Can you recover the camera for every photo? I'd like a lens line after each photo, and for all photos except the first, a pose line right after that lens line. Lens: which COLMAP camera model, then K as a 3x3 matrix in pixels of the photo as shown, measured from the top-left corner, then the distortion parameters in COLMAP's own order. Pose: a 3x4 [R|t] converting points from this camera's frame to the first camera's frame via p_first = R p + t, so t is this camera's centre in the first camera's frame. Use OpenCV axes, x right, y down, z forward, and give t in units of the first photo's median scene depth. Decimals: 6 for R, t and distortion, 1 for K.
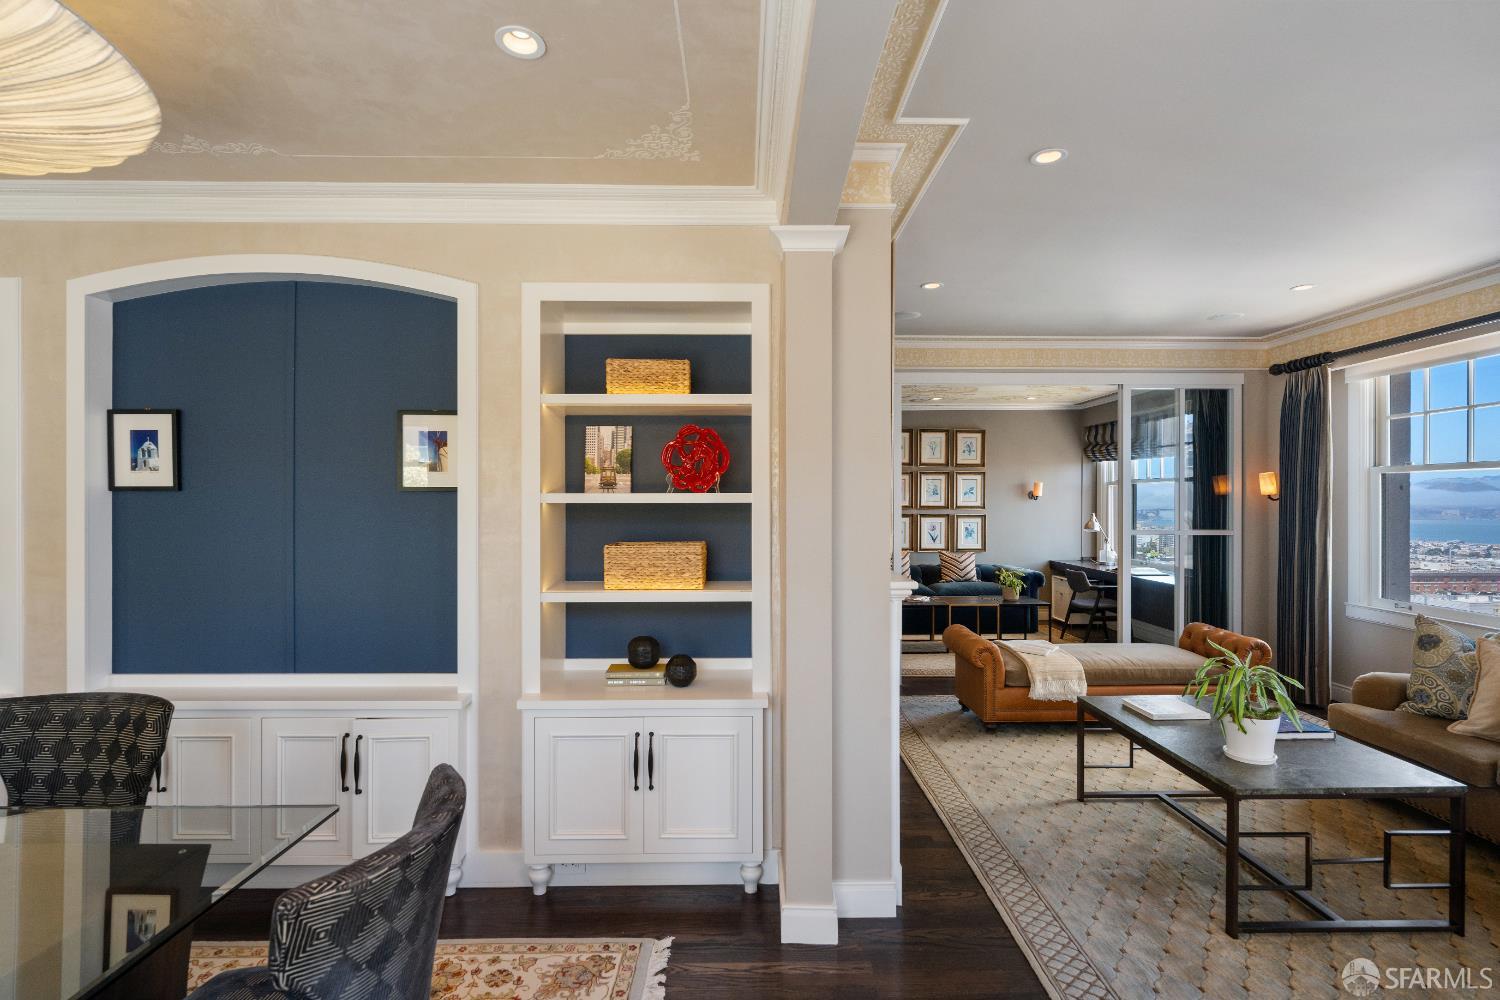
lens RADIAL K [[718.9, 0, 757.1], [0, 718.9, 500.3], [0, 0, 1]] dist [0.003911, 0.001359]
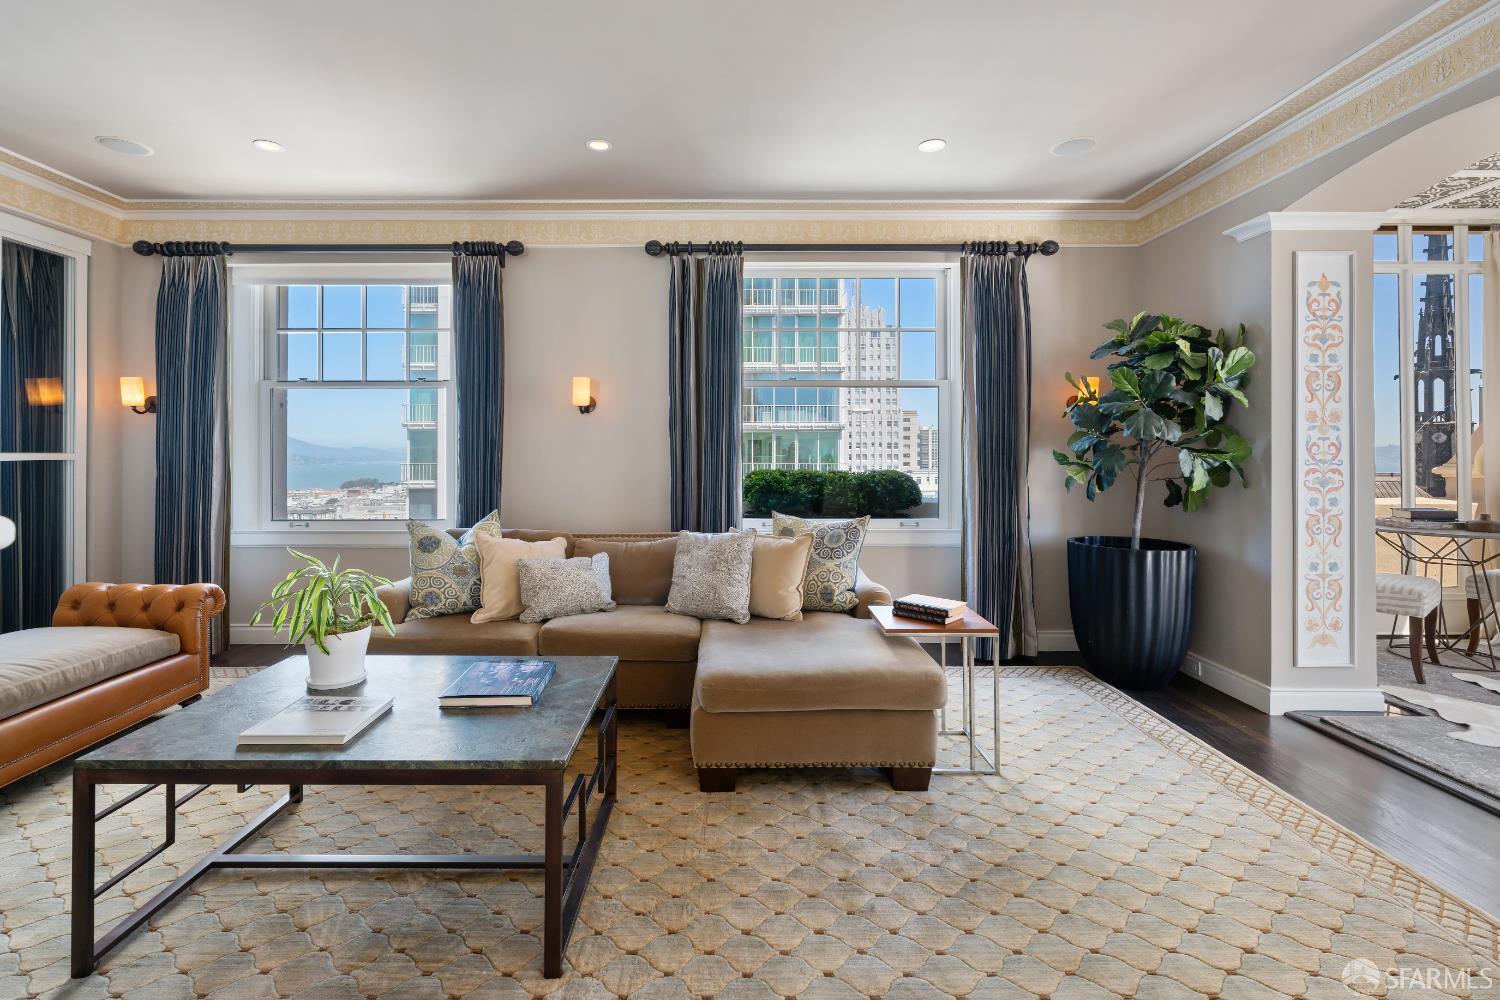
lens RADIAL K [[692.0, 0, 725.4], [0, 692.0, 460.2], [0, 0, 1]] dist [-0.000009, 0.001140]
pose [[0.024433, 0.002368, 0.999699, -0.017609], [-0.001398, 0.999996, -0.002334, 0.055223], [-0.999700, -0.001340, 0.024436, 0.385390]]
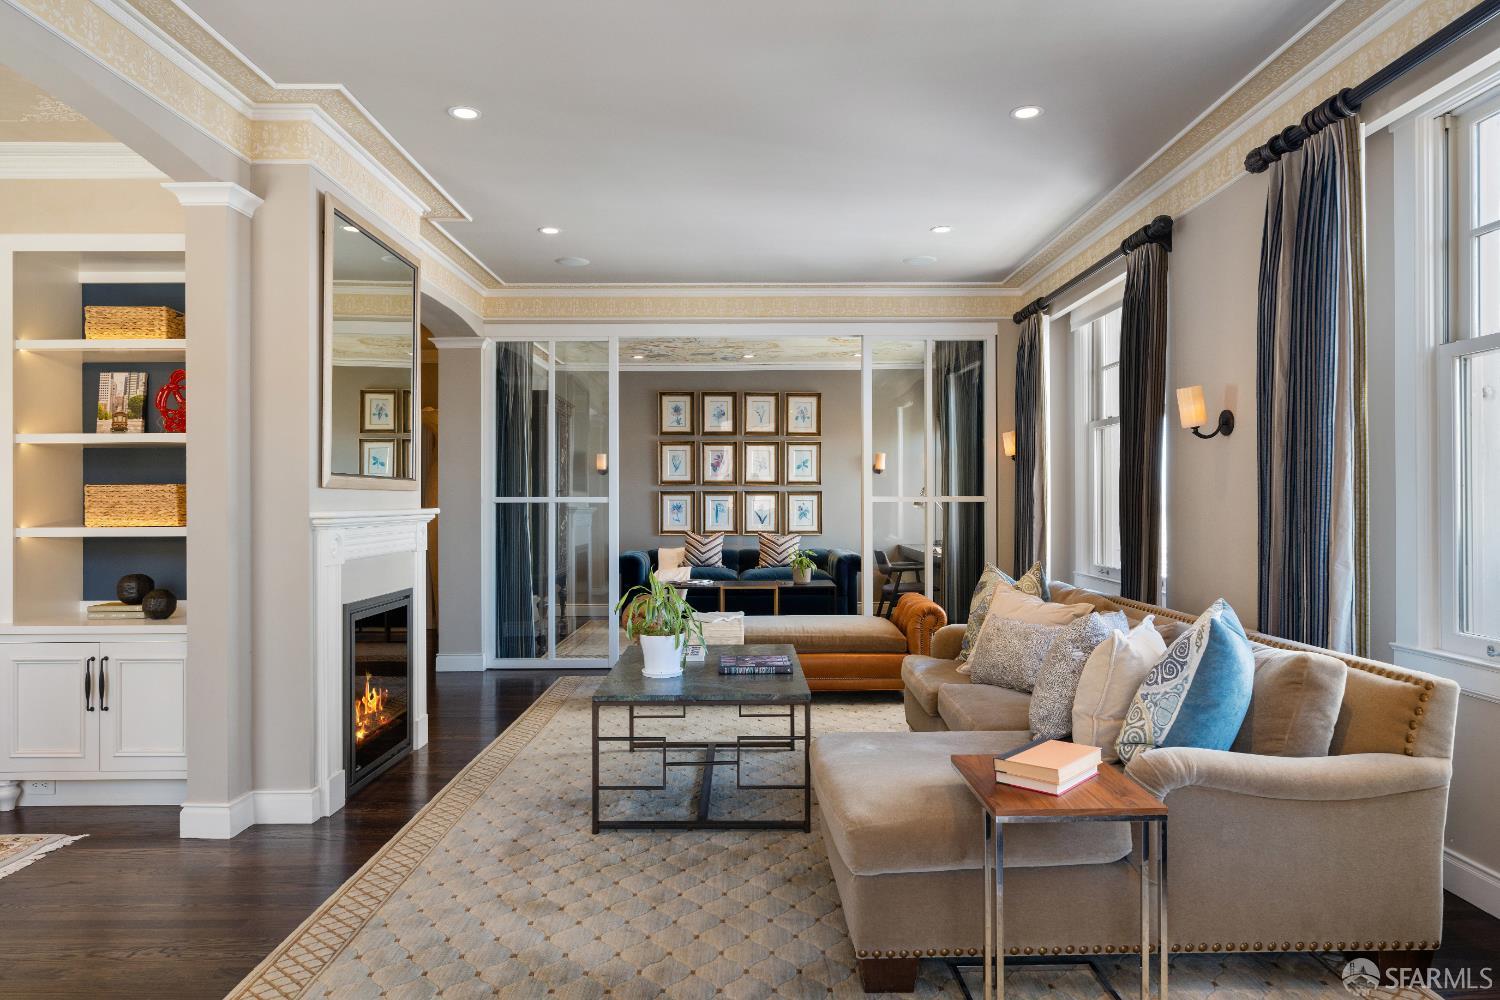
lens RADIAL K [[924.1, 0, 751.1], [0, 924.1, 490.0], [0, 0, 1]] dist [-0.002845, -0.000237]
pose [[0.999877, -0.004578, -0.014976, 0.441482], [0.004436, 0.999945, -0.009503, 0.050096], [0.015019, 0.009435, 0.999843, -0.186153]]
